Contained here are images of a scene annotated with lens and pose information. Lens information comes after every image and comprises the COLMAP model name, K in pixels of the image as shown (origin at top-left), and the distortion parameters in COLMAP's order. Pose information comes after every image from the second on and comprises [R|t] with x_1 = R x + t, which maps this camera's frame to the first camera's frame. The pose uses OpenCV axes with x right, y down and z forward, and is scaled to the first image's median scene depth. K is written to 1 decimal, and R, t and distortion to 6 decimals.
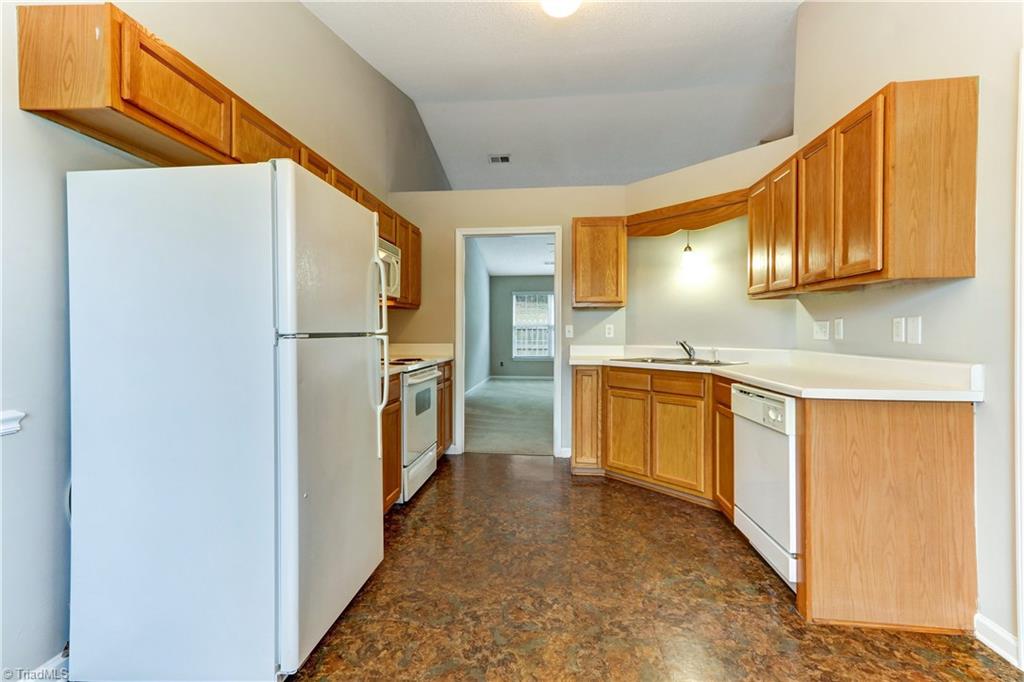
lens RADIAL K [[473.3, 0, 504.4], [0, 473.3, 331.1], [0, 0, 1]] dist [-0.000358, 0.000390]
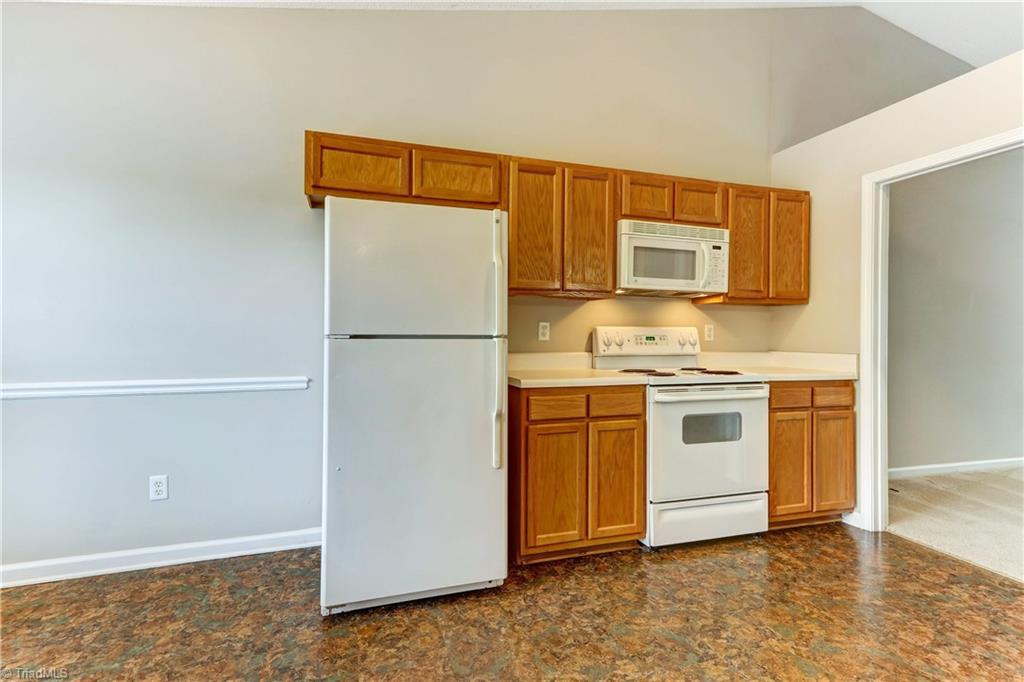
lens RADIAL K [[473.3, 0, 504.4], [0, 473.3, 331.1], [0, 0, 1]] dist [-0.000358, 0.000390]
pose [[0.411081, -0.001724, -0.911597, 0.531509], [-0.005466, 0.999976, -0.004356, -0.000858], [0.911583, 0.006774, 0.411061, 0.549284]]
